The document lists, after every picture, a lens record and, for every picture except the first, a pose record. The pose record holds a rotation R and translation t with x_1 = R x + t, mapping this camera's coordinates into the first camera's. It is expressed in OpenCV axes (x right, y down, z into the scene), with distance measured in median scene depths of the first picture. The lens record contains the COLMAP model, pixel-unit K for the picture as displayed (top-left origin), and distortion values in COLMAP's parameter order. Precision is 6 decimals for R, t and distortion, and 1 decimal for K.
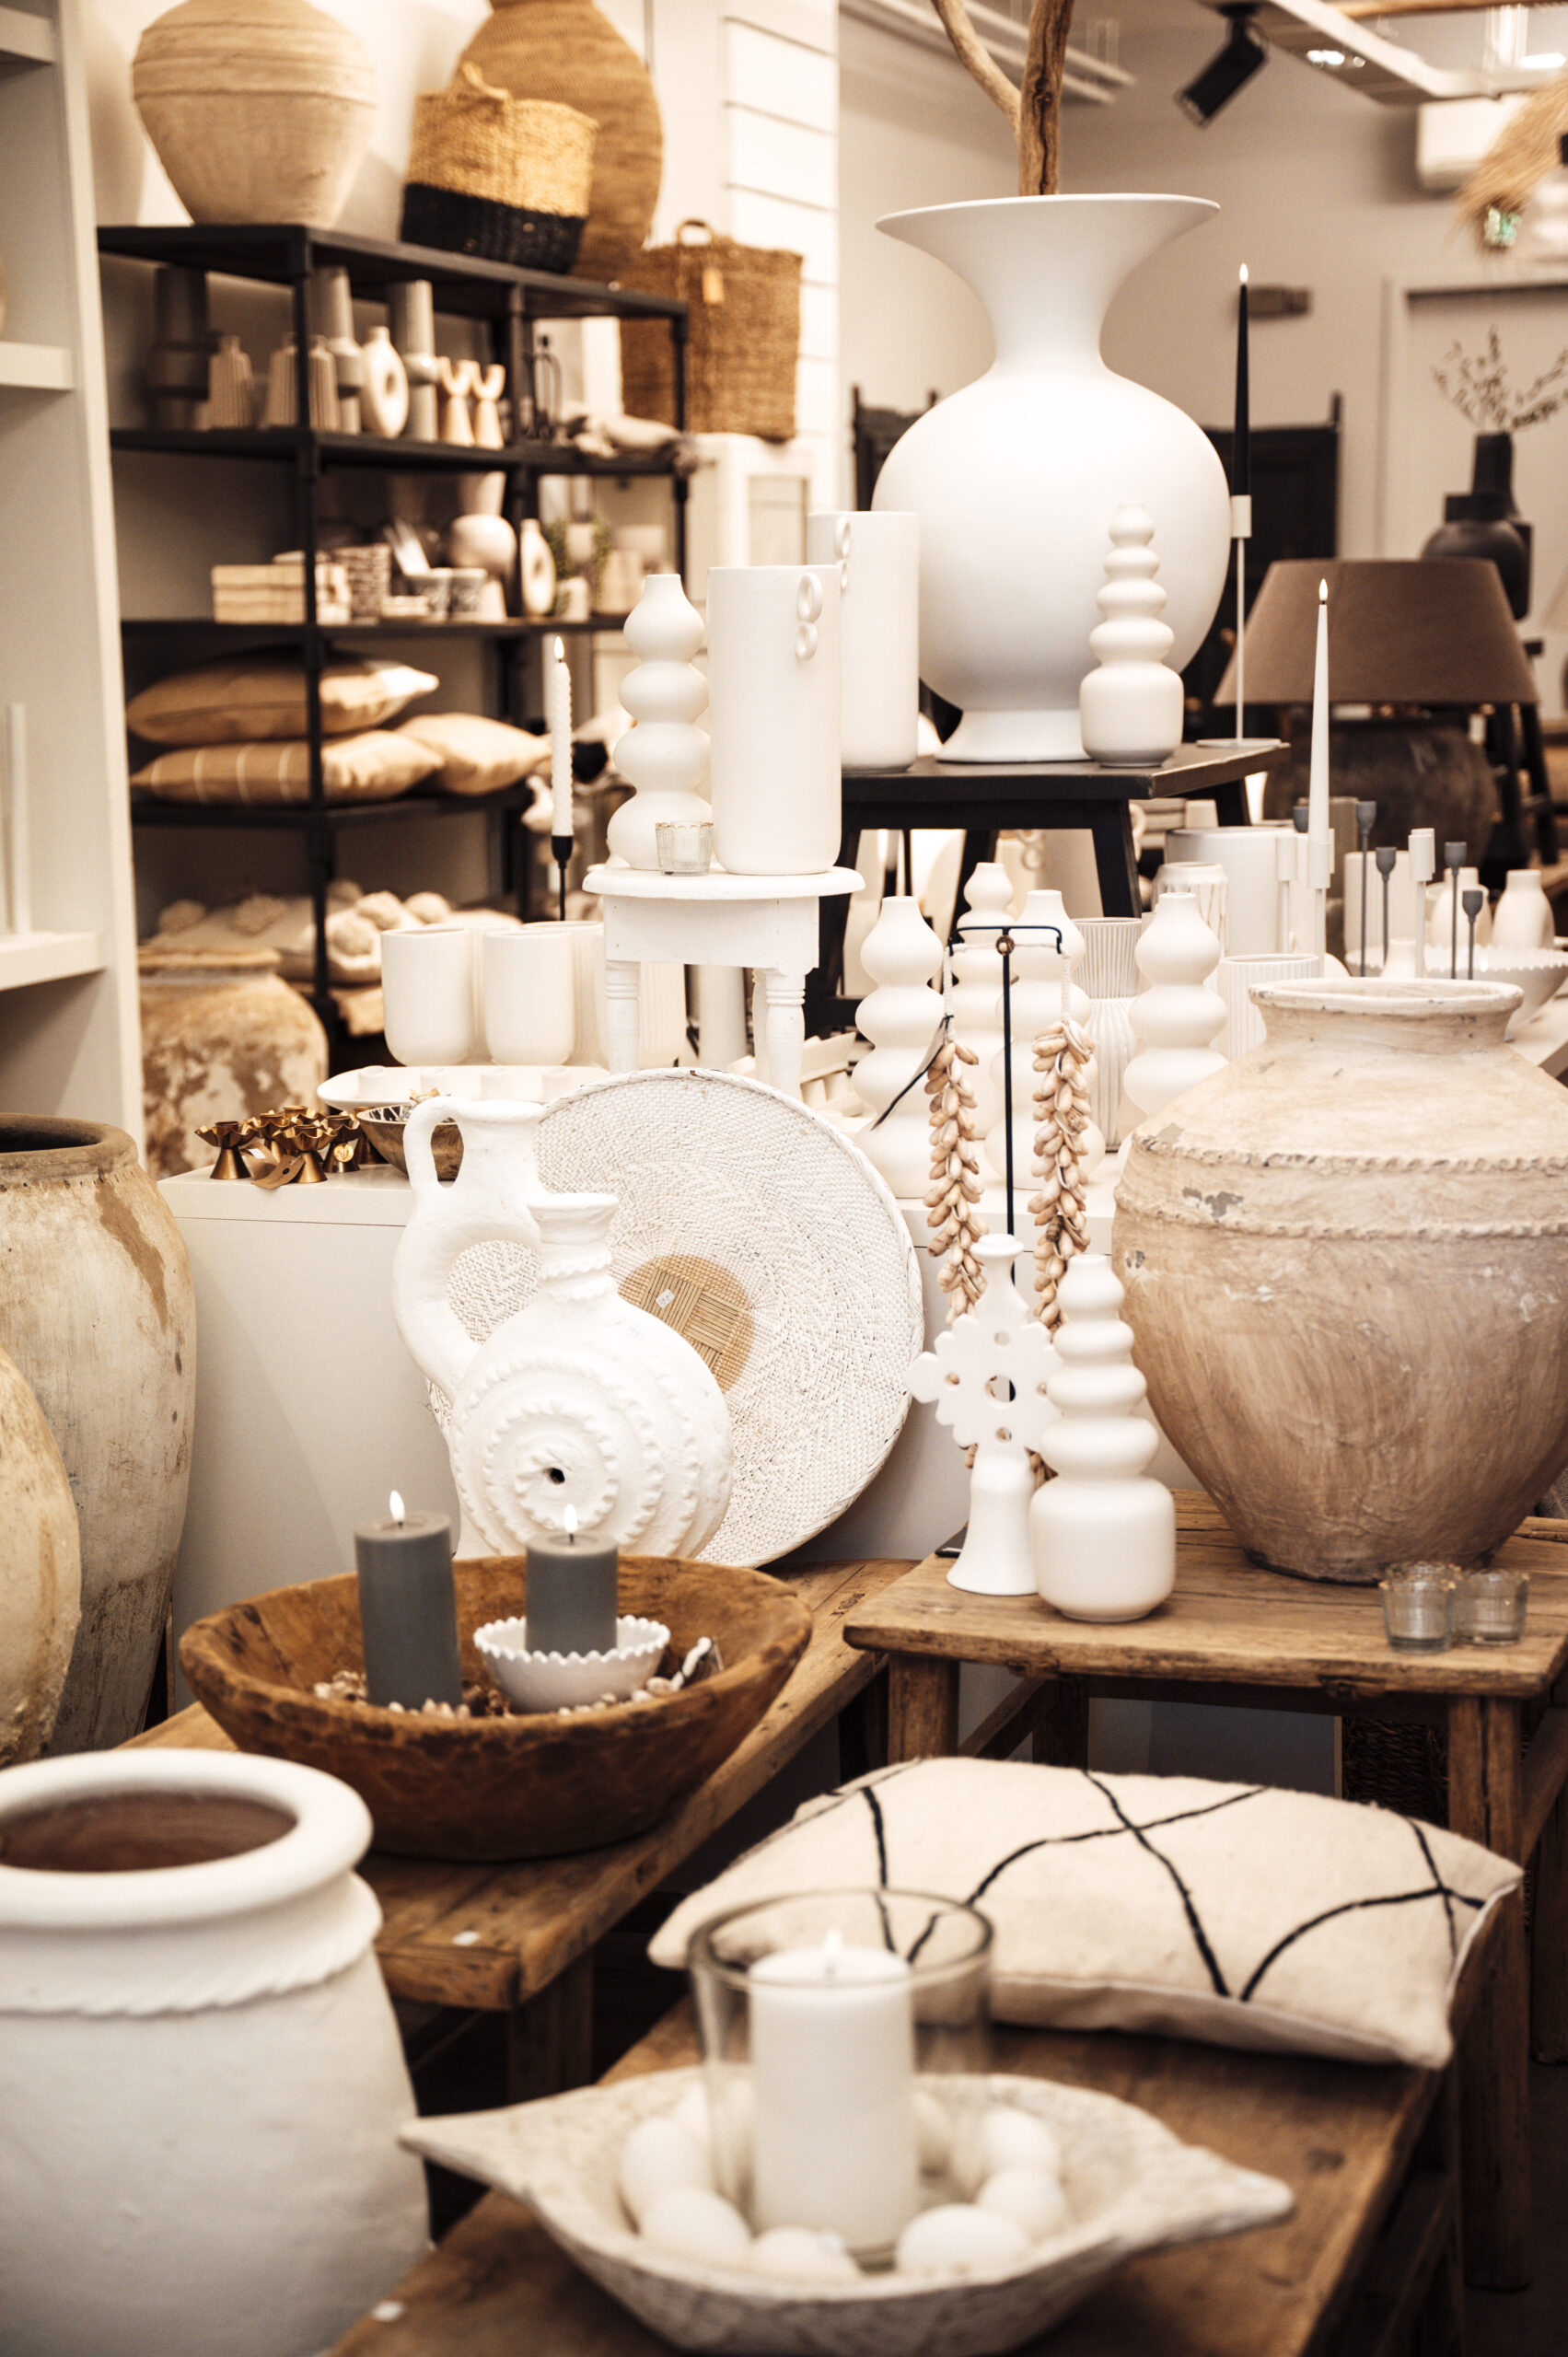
lens RADIAL K [[3939.9, 0, 785.5], [0, 3939.9, 1192.3], [0, 0, 1]] dist [0.331179, 0.000000]
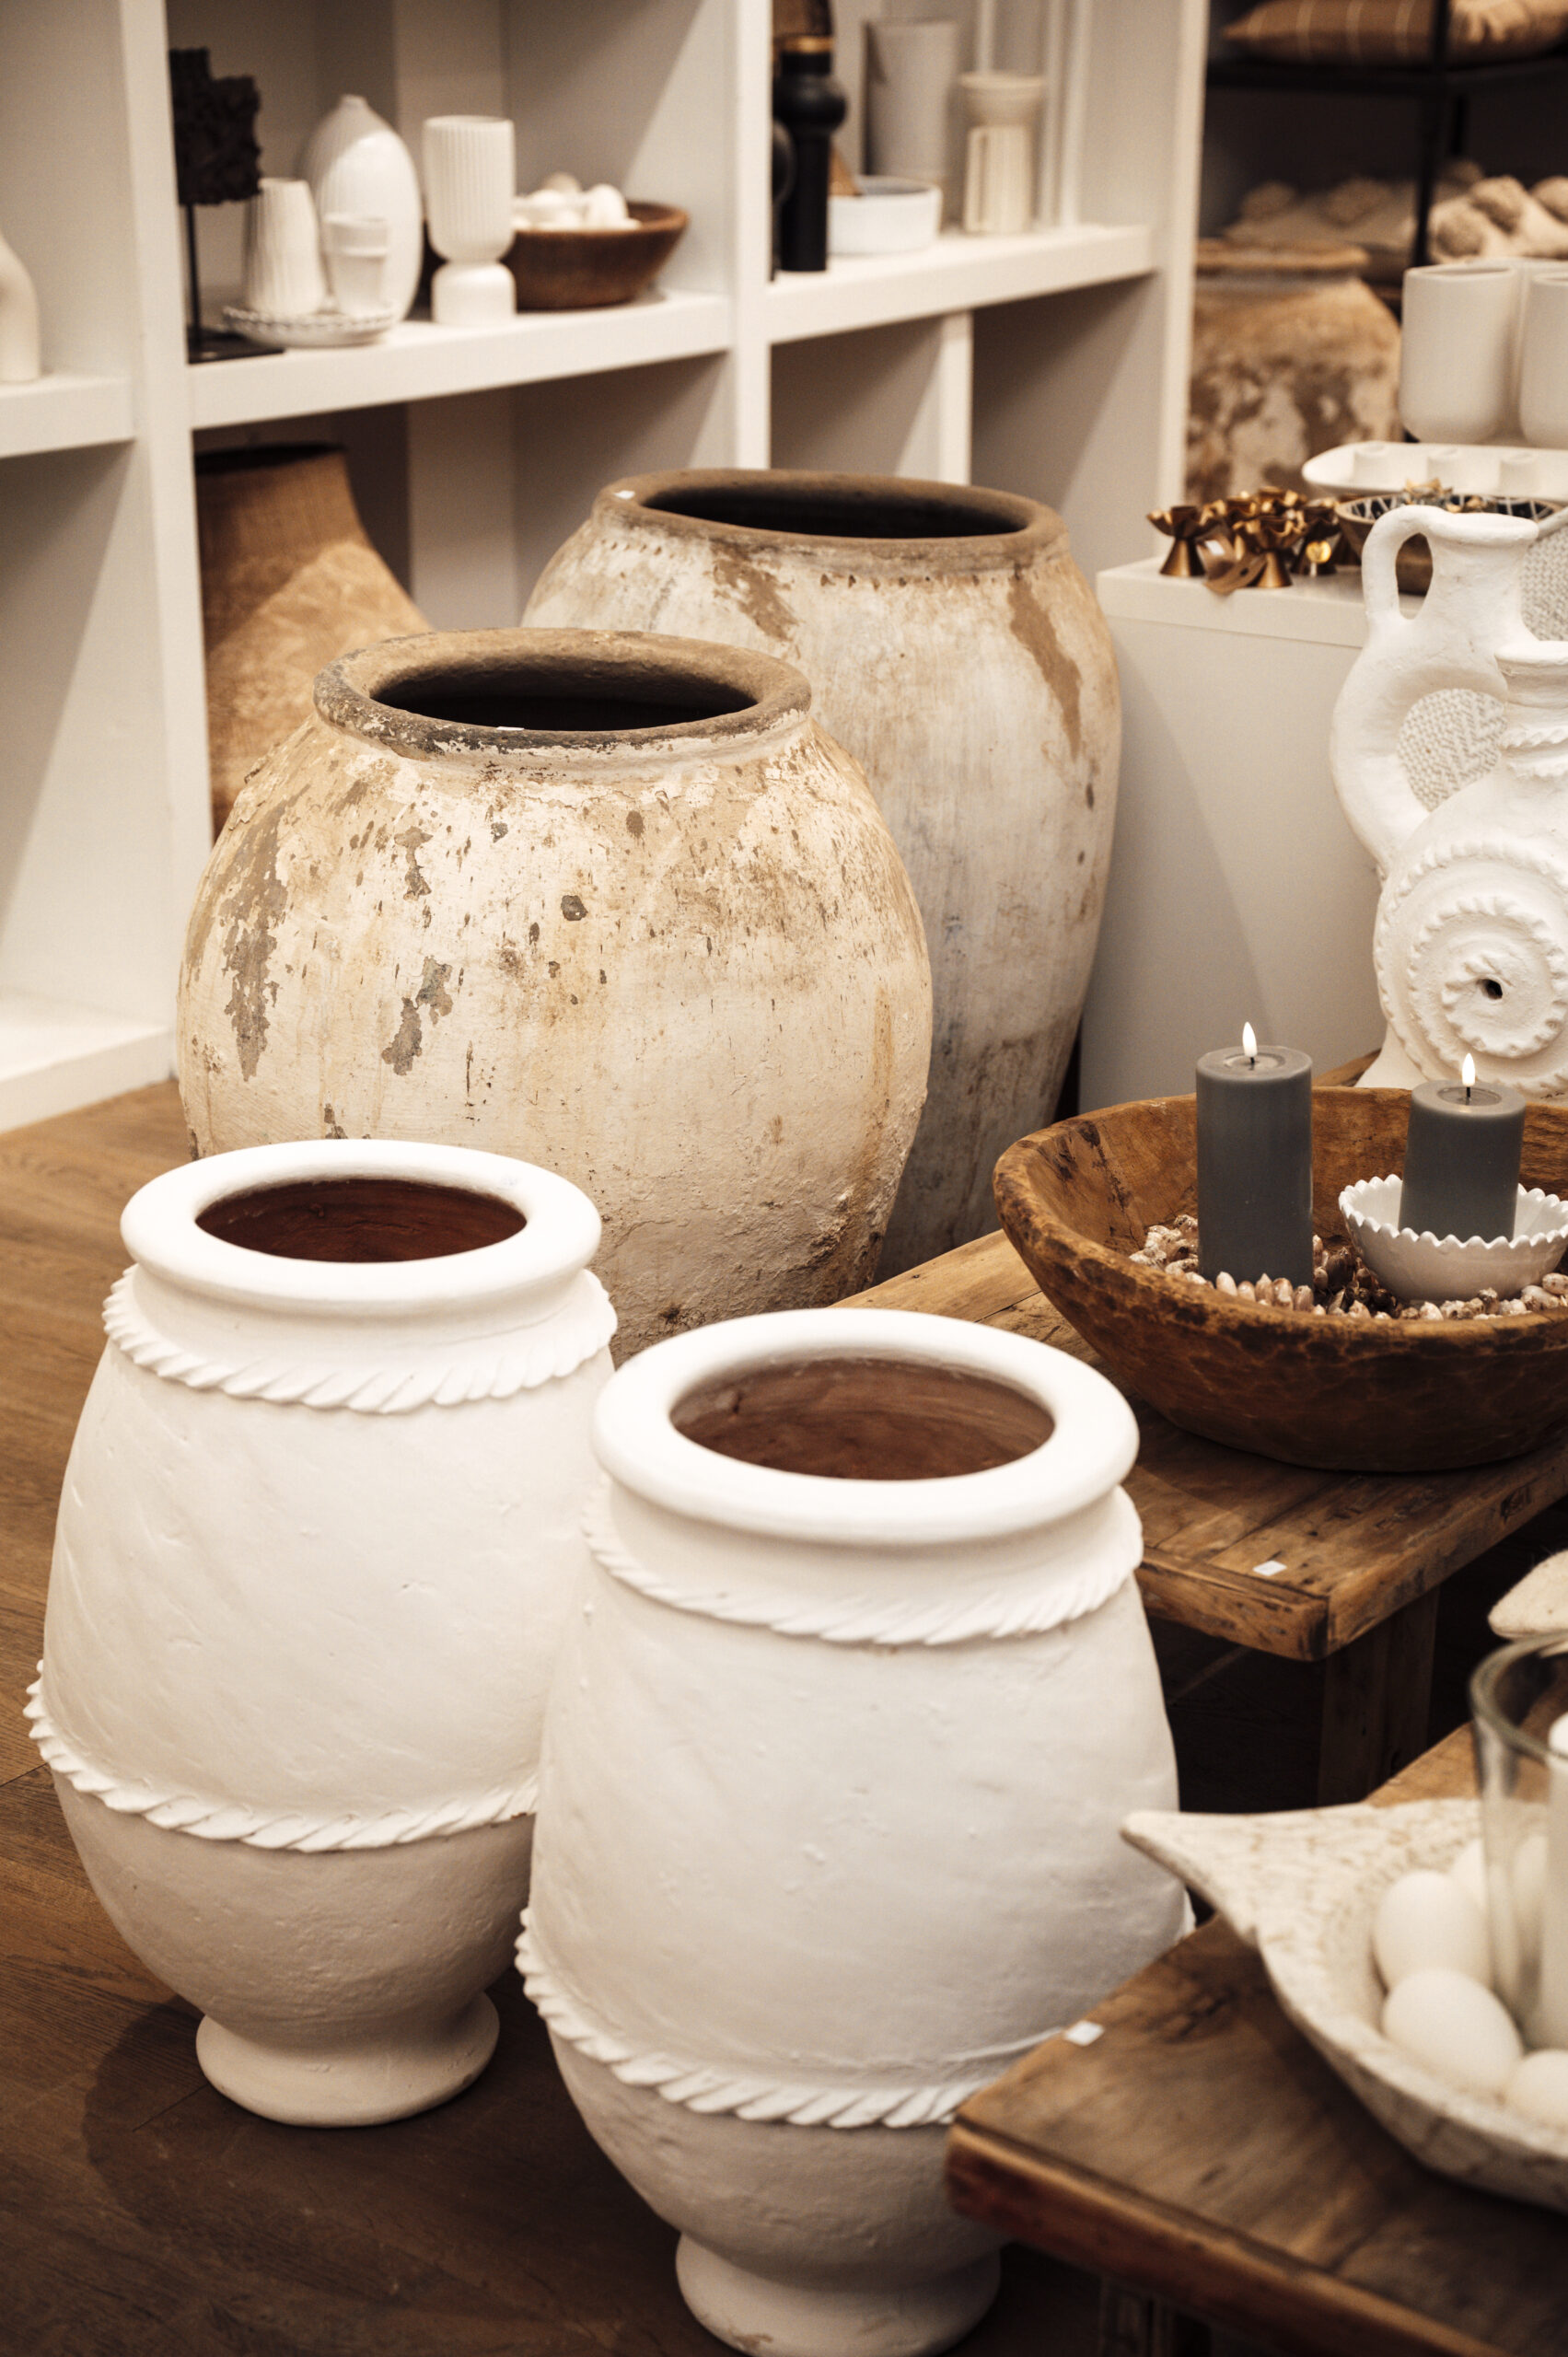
lens RADIAL K [[4179.4, 0, 785.3], [0, 4179.4, 1169.7], [0, 0, 1]] dist [0.390217, 0.000000]
pose [[0.957932, 0.111882, -0.264289, 0.036193], [-0.067201, 0.982724, 0.172443, -0.031921], [0.279016, -0.147428, 0.948902, 0.106613]]
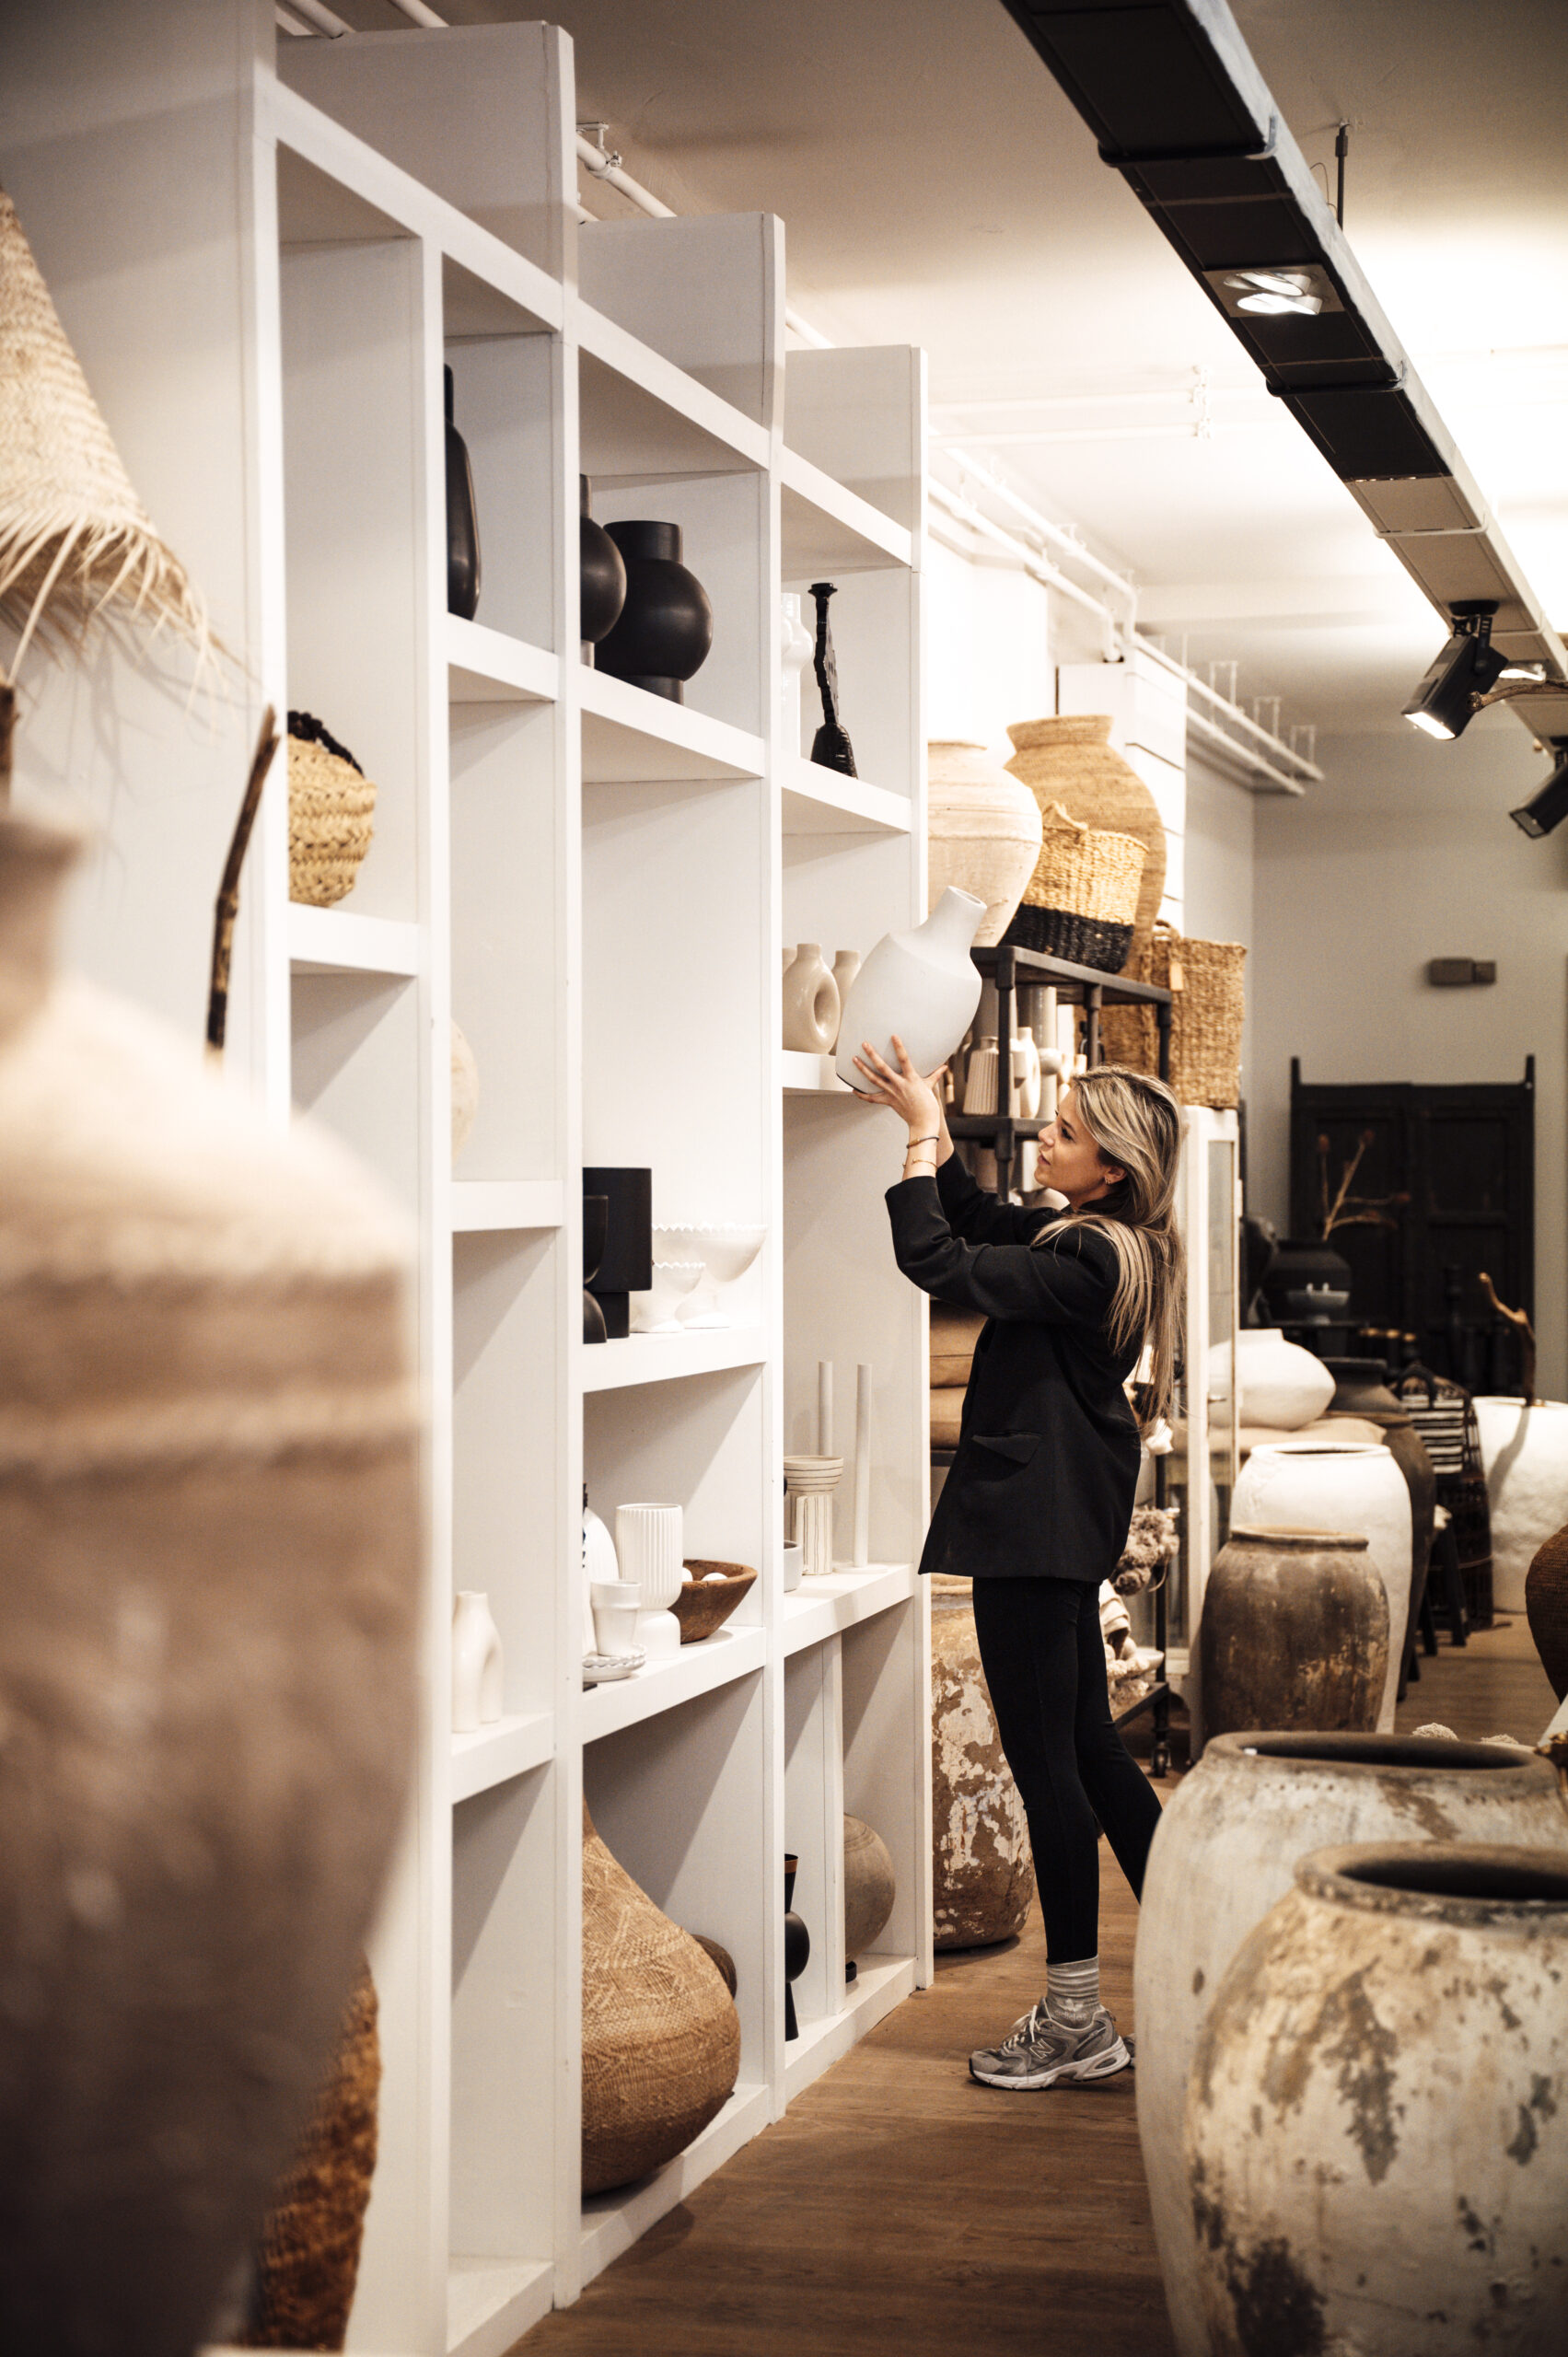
lens RADIAL K [[4100.1, 0, 786.8], [0, 4100.1, 1166.3], [0, 0, 1]] dist [0.383984, 0.000000]
pose [[0.997192, 0.009682, 0.074262, -0.516854], [0.001899, 0.988019, -0.154320, 0.004758], [-0.074867, 0.154028, 0.985226, -0.267173]]
